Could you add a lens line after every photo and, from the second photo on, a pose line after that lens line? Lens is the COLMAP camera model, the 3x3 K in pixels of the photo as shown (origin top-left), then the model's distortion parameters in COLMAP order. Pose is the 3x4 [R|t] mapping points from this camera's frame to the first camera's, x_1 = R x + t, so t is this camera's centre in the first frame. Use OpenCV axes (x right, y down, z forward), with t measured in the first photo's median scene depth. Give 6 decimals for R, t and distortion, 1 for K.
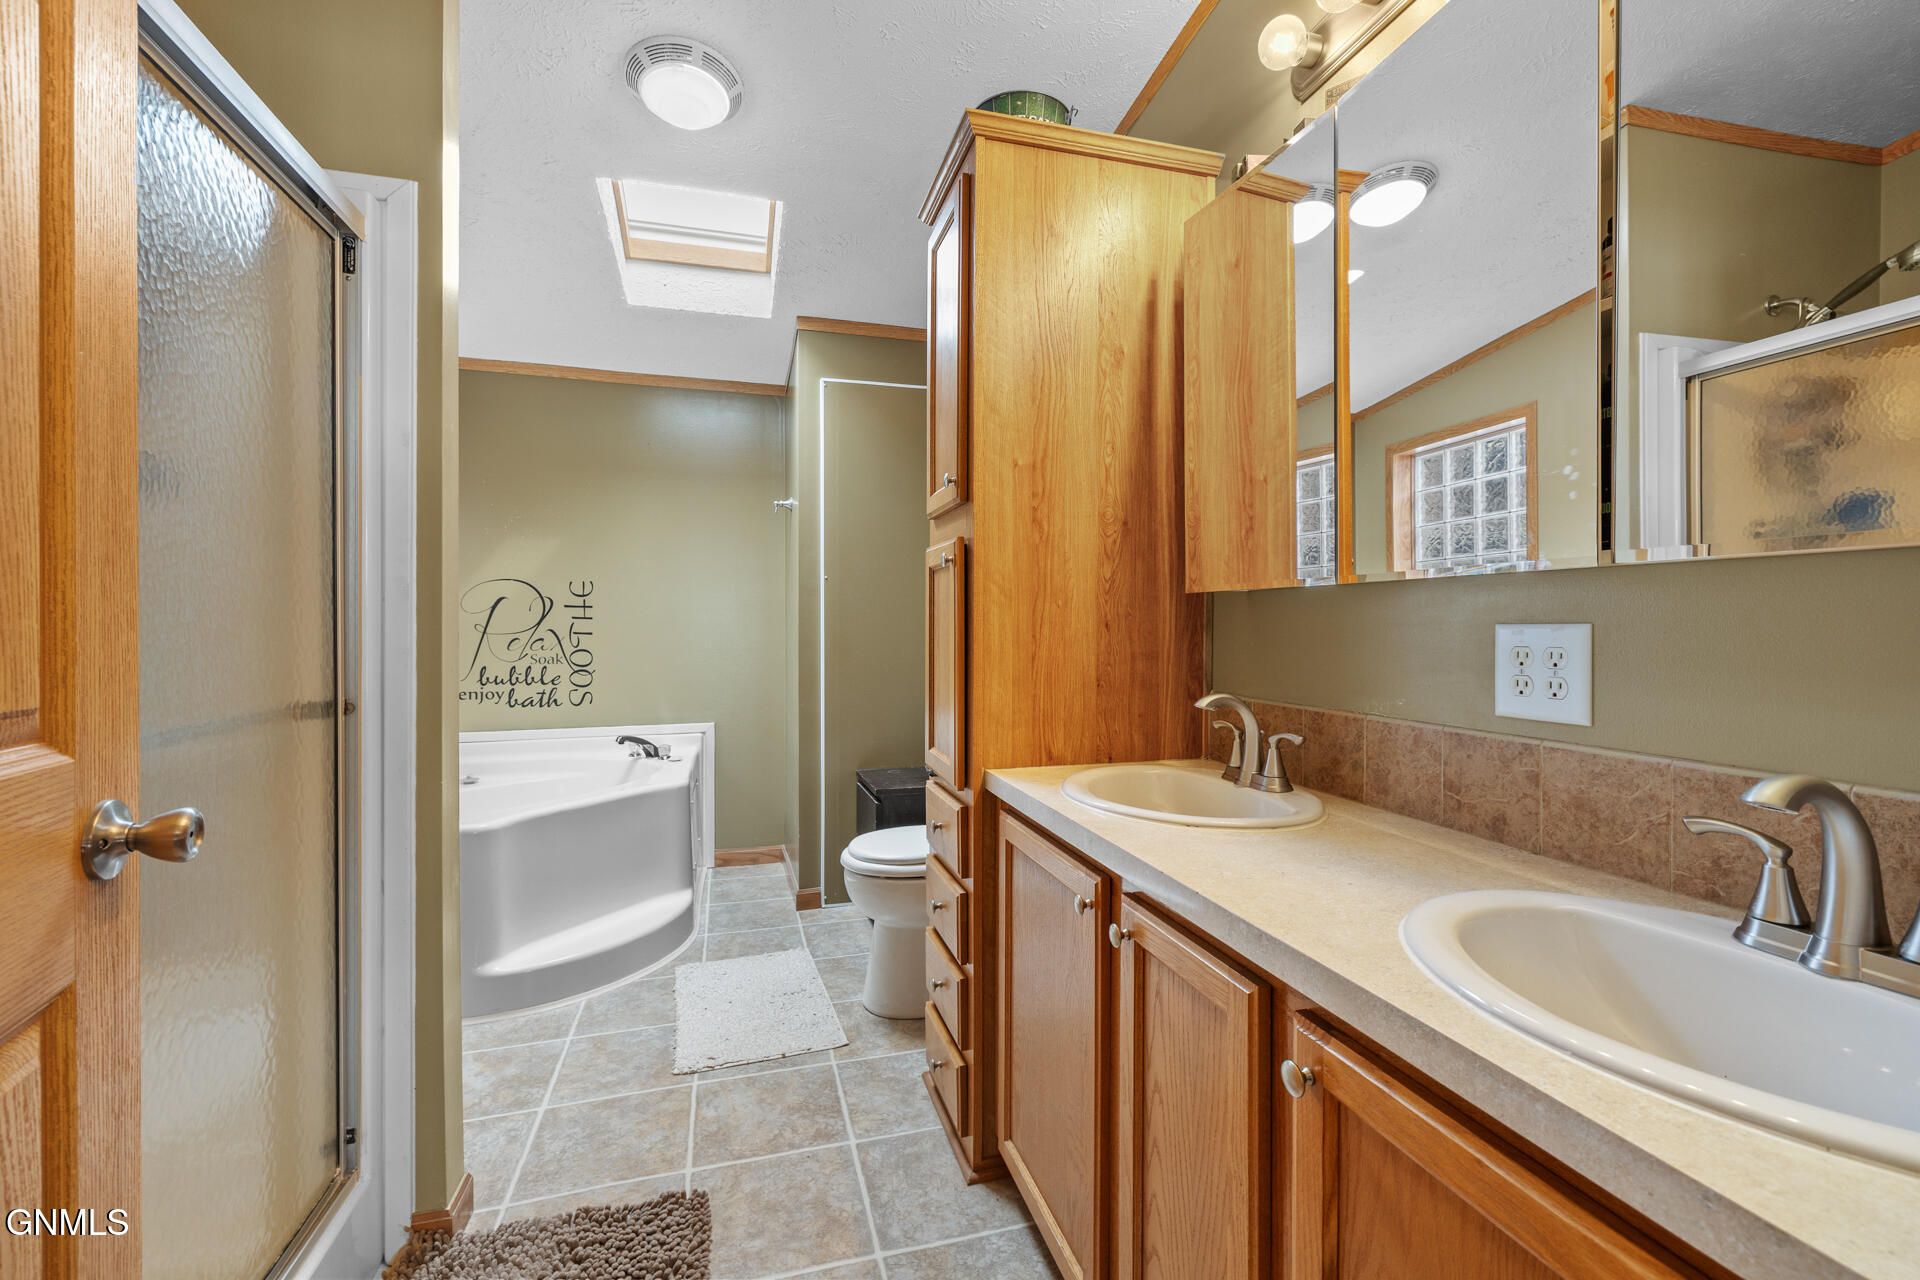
lens RADIAL K [[809.9, 0, 961.3], [0, 809.9, 633.7], [0, 0, 1]] dist [-0.001144, 0.000147]
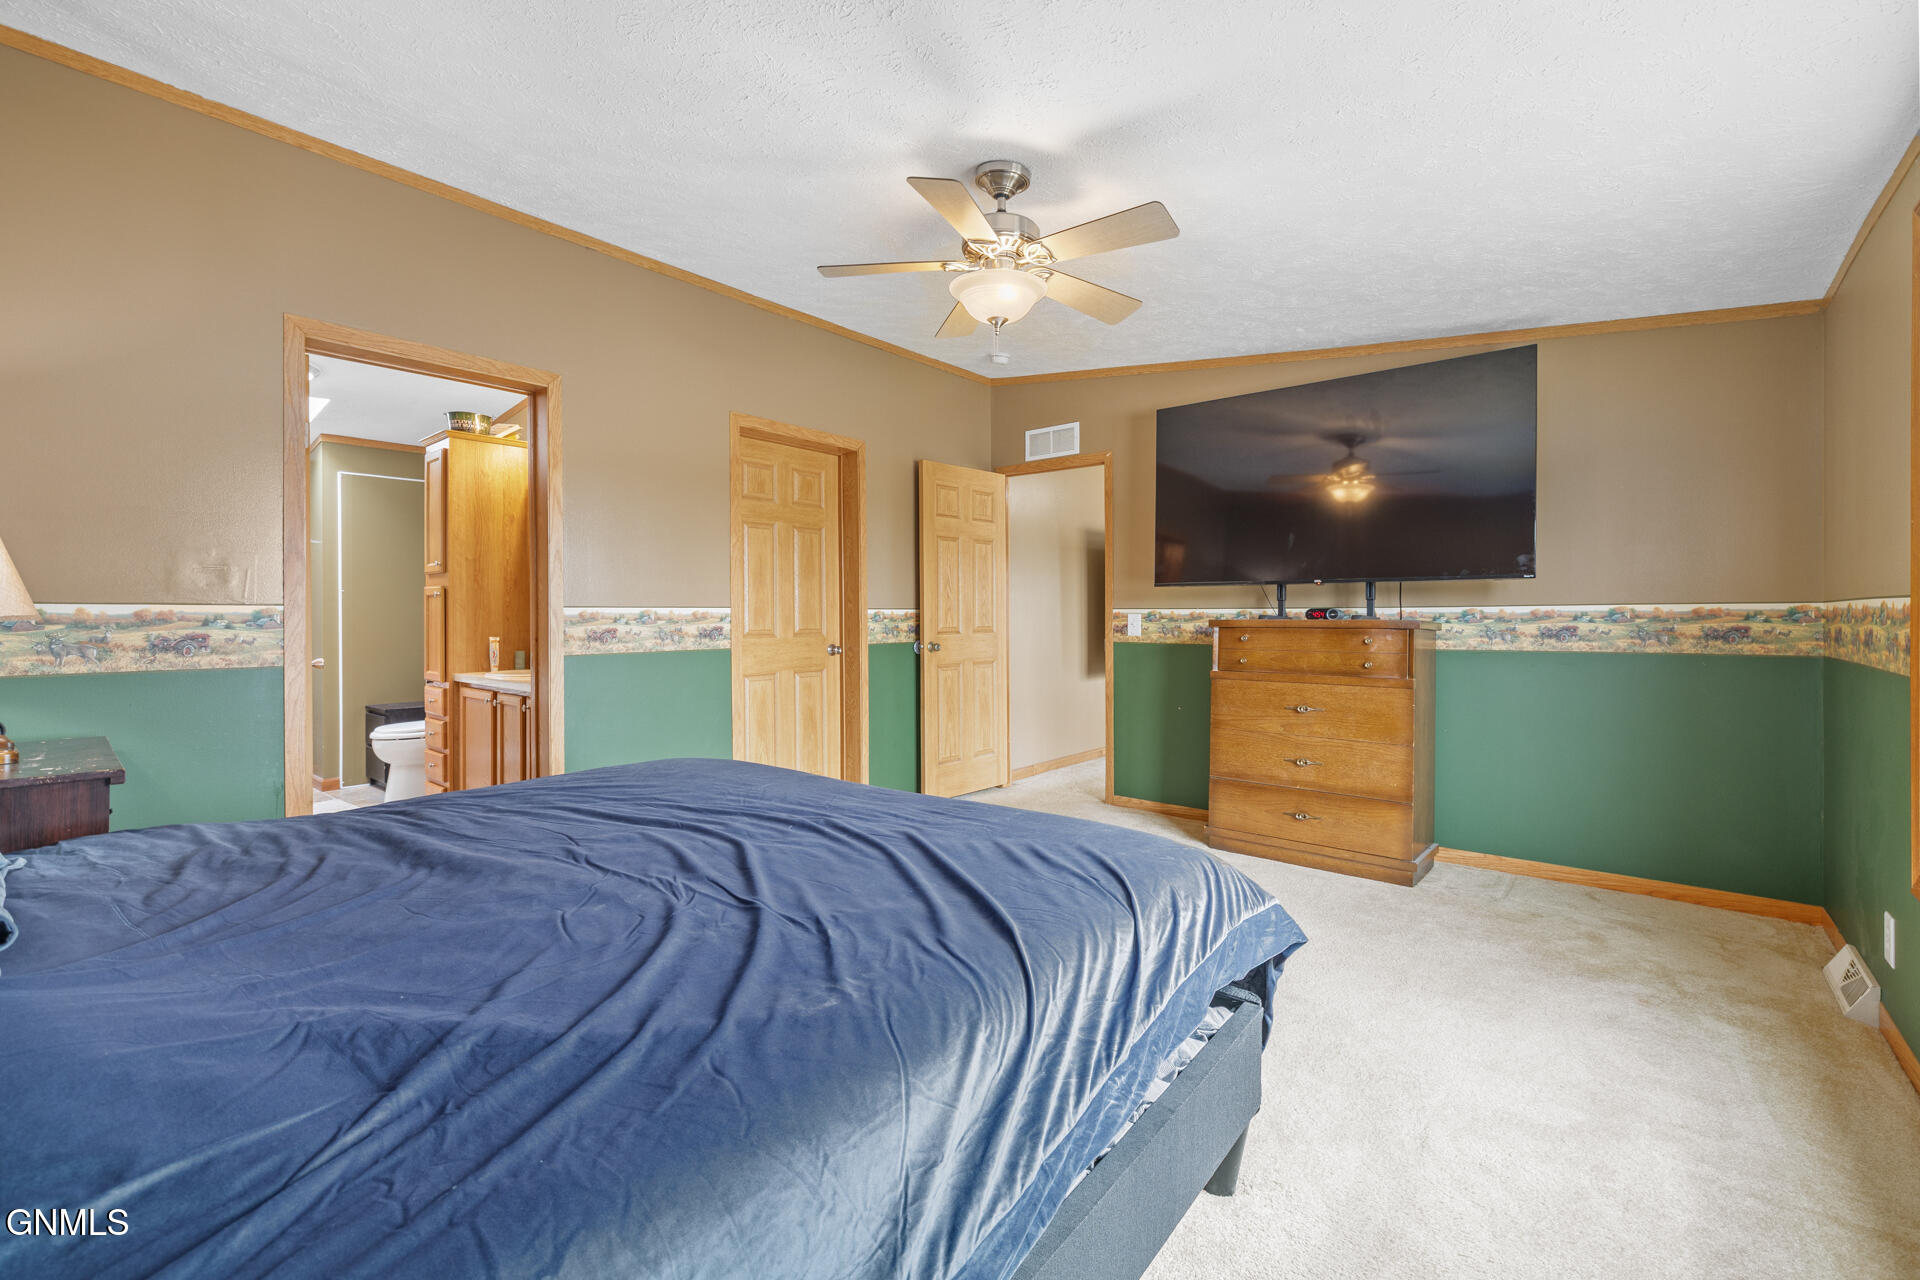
lens RADIAL K [[809.9, 0, 961.3], [0, 809.9, 633.7], [0, 0, 1]] dist [-0.001144, 0.000147]
pose [[0.835774, -0.006962, 0.549029, -0.036295], [0.005692, 0.999976, 0.004016, 0.034890], [-0.549044, -0.000231, 0.835794, -2.052796]]
